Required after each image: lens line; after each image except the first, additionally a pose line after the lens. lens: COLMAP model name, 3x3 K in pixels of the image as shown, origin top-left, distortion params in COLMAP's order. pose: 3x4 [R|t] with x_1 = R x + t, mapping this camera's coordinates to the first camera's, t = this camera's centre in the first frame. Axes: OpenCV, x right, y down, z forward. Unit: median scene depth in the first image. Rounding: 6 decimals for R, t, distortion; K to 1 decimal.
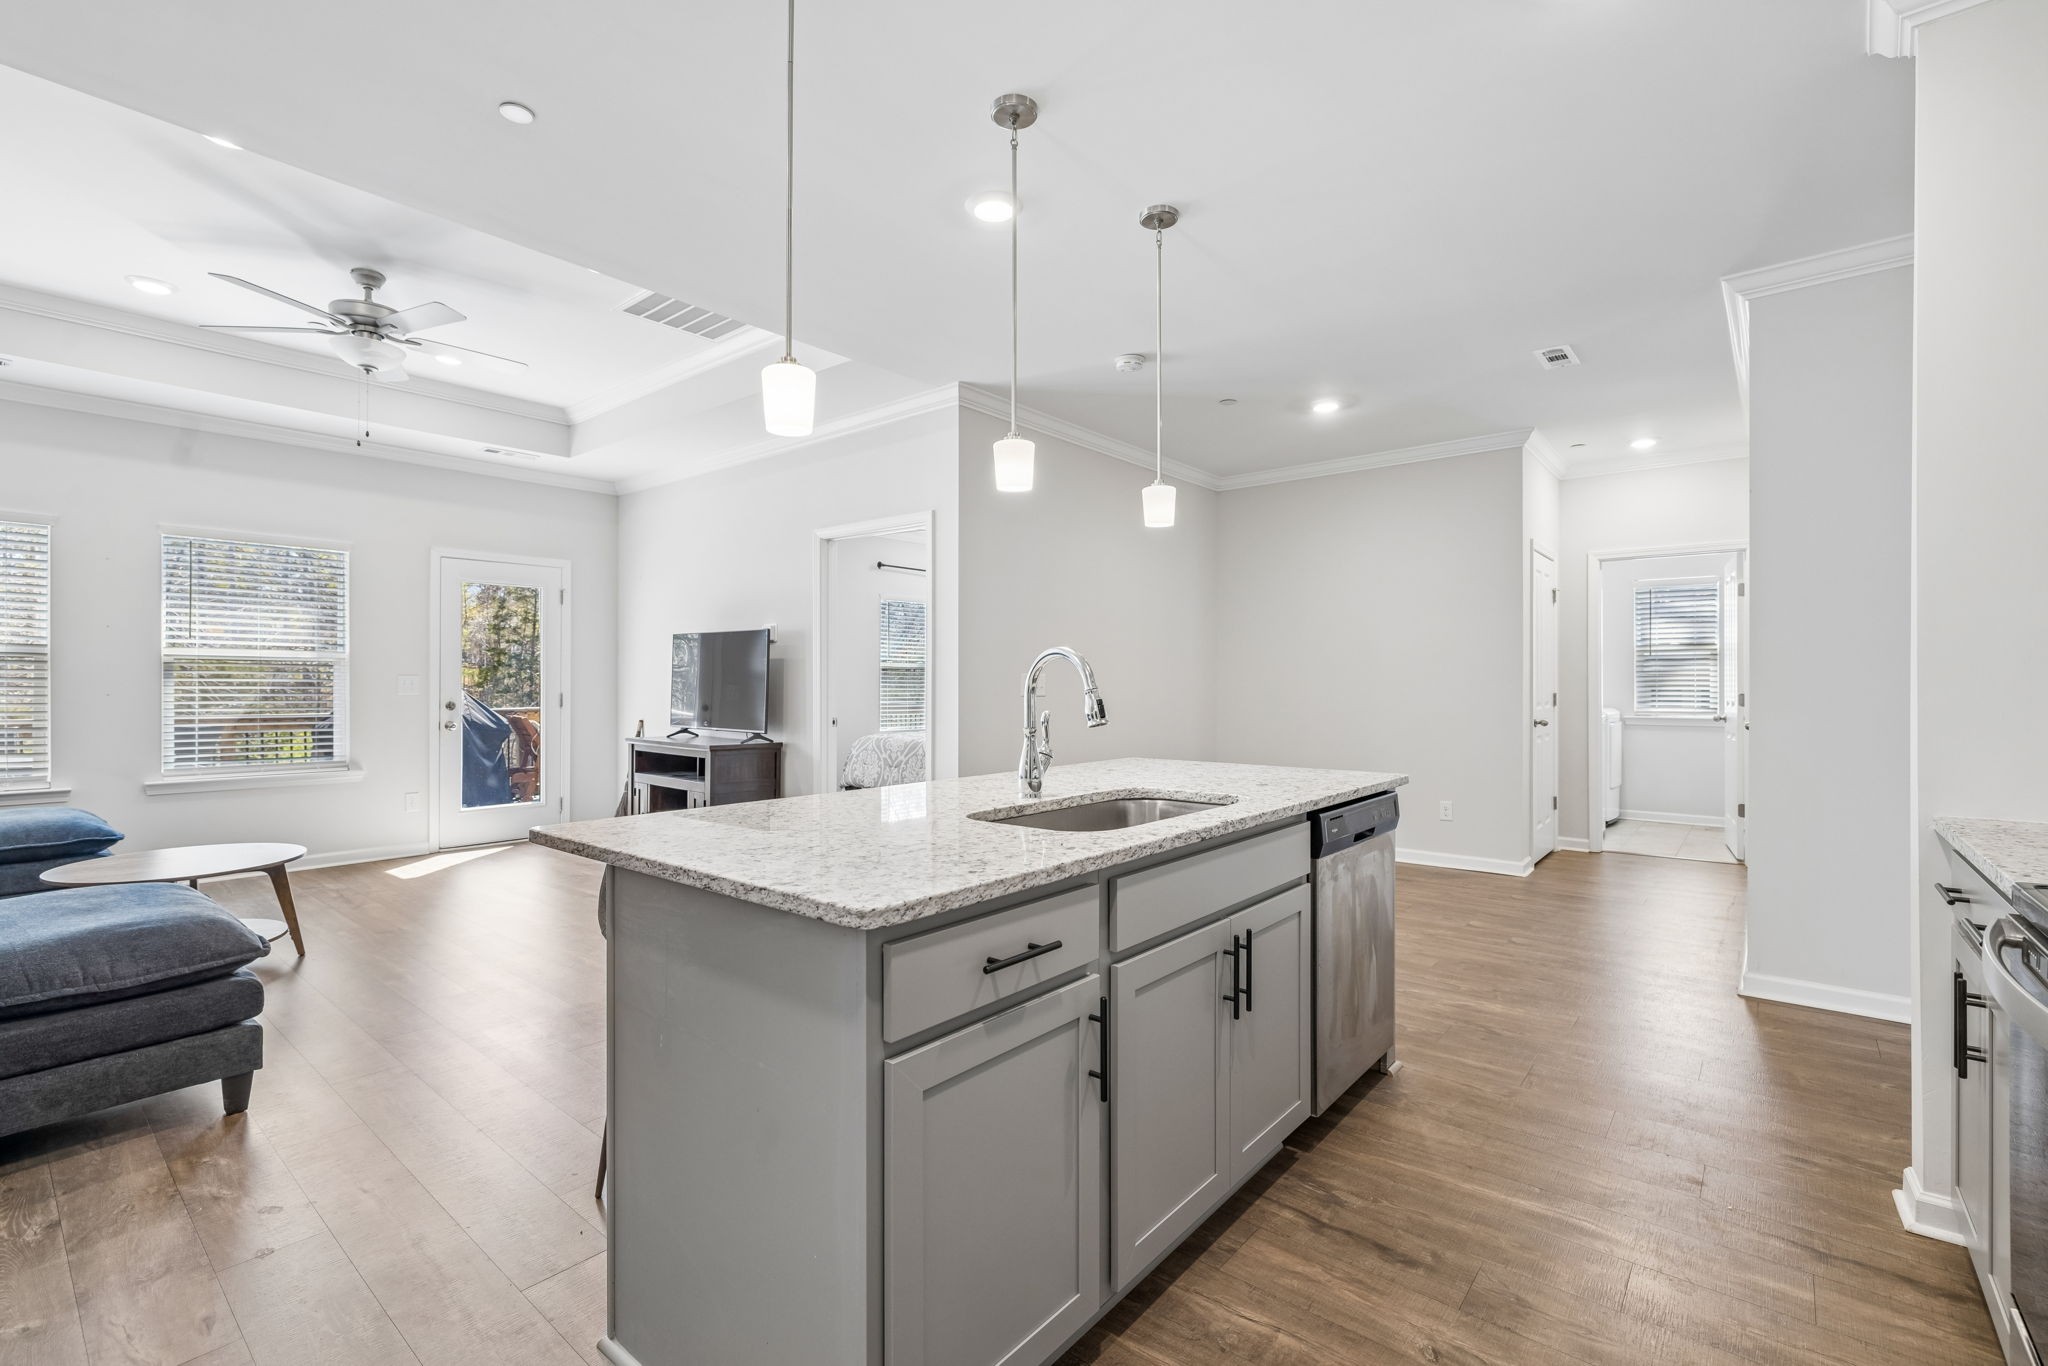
lens RADIAL K [[913.7, 0, 1026.3], [0, 913.7, 678.9], [0, 0, 1]] dist [-0.007908, 0.002075]
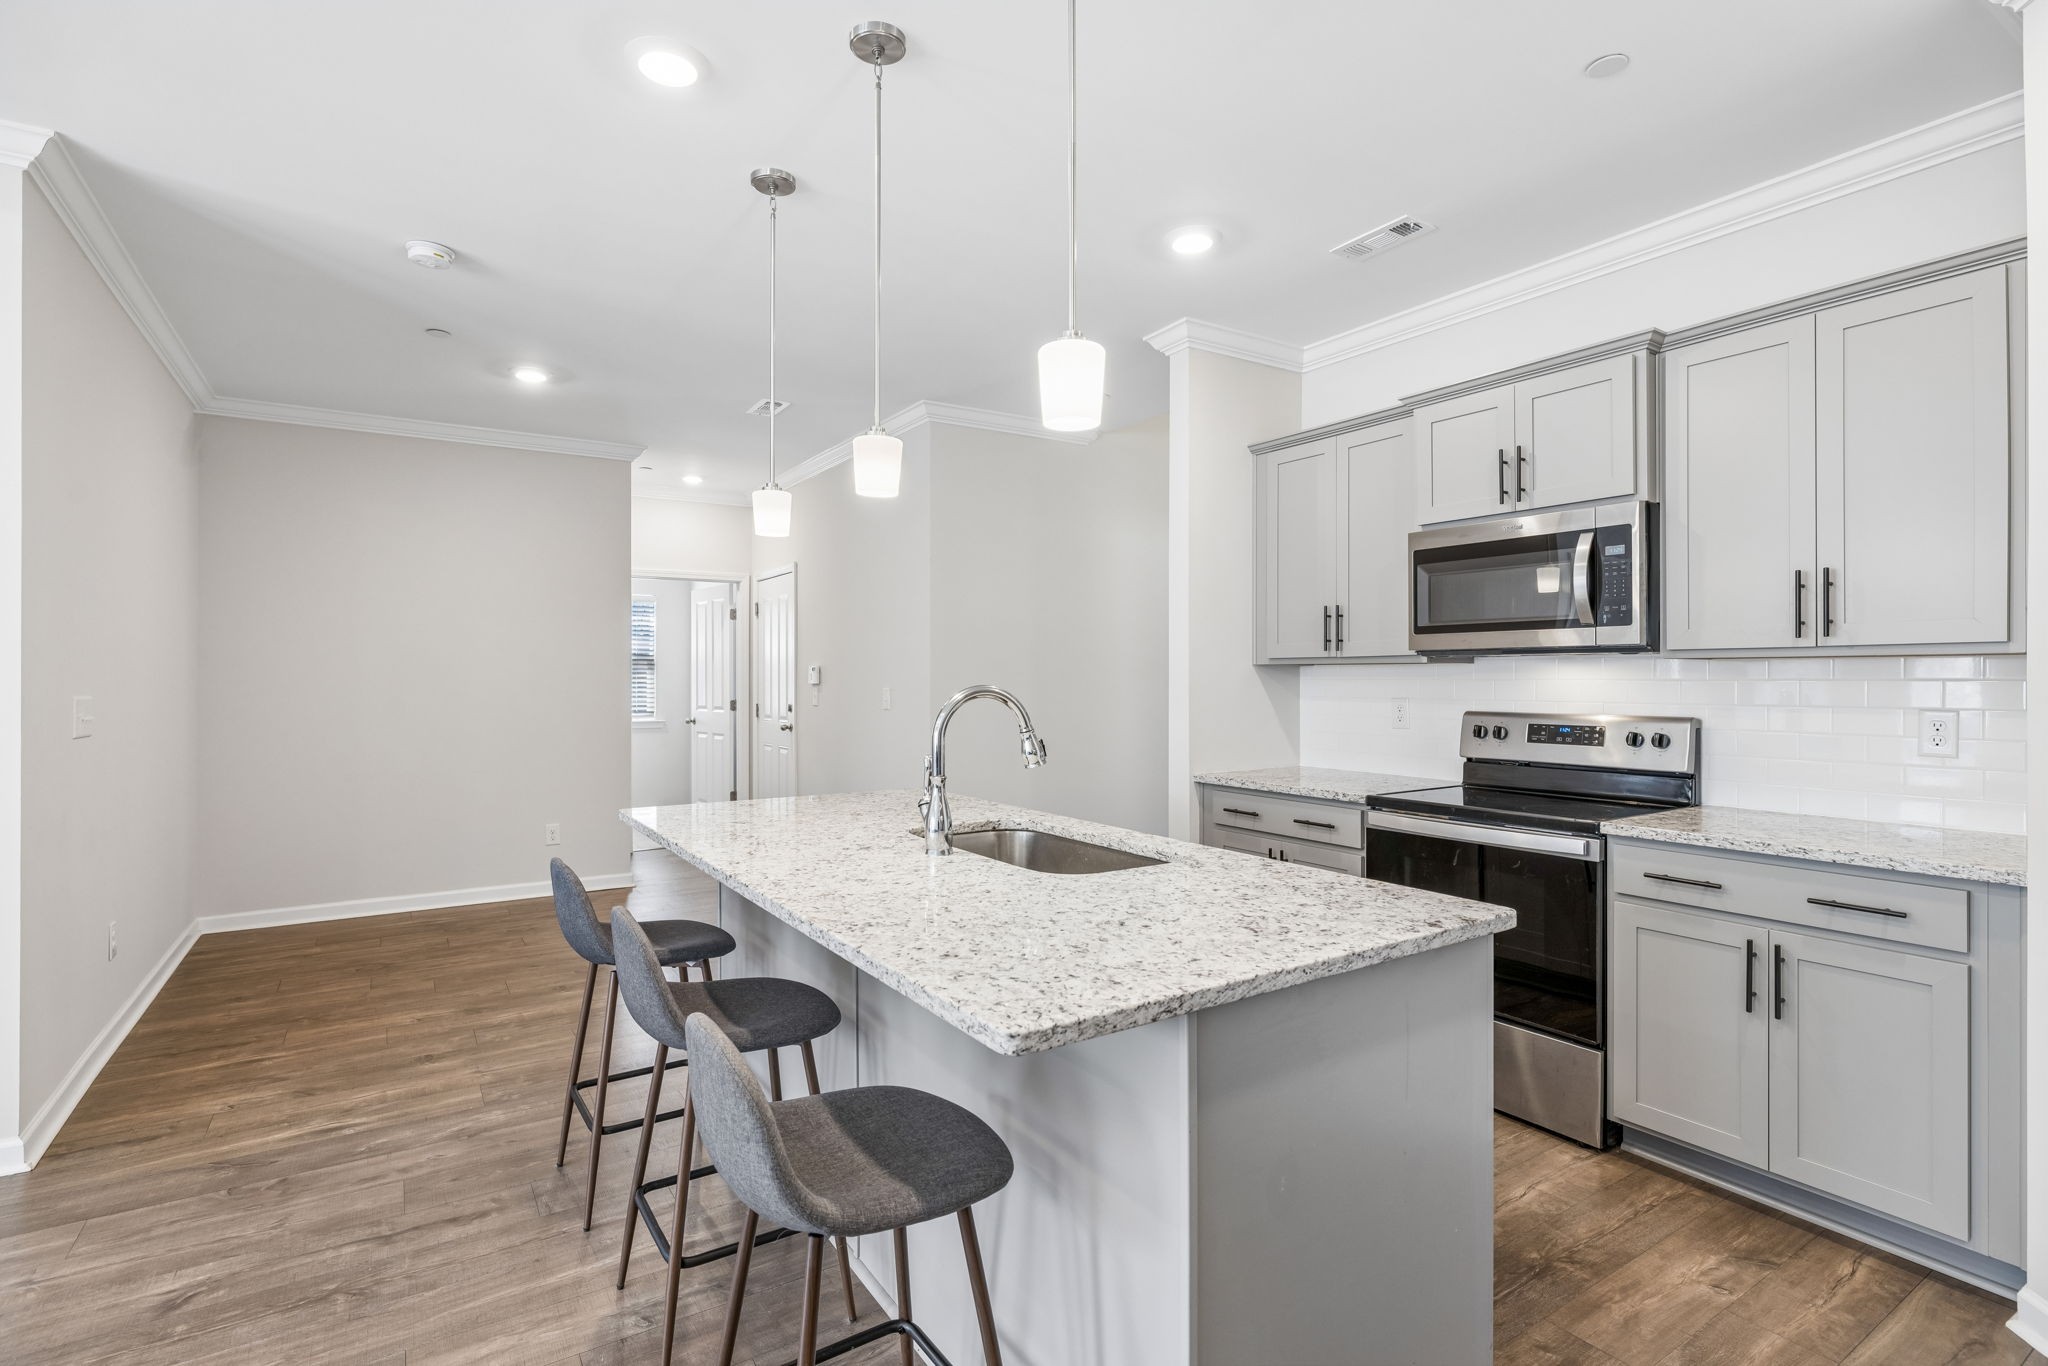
lens RADIAL K [[981.8, 0, 1020.4], [0, 981.8, 676.4], [0, 0, 1]] dist [-0.002473, 0.000682]
pose [[0.292620, 0.000637, 0.956229, -0.392246], [-0.002709, 0.999996, 0.000162, -0.019363], [-0.956225, -0.002638, 0.292621, 0.285384]]
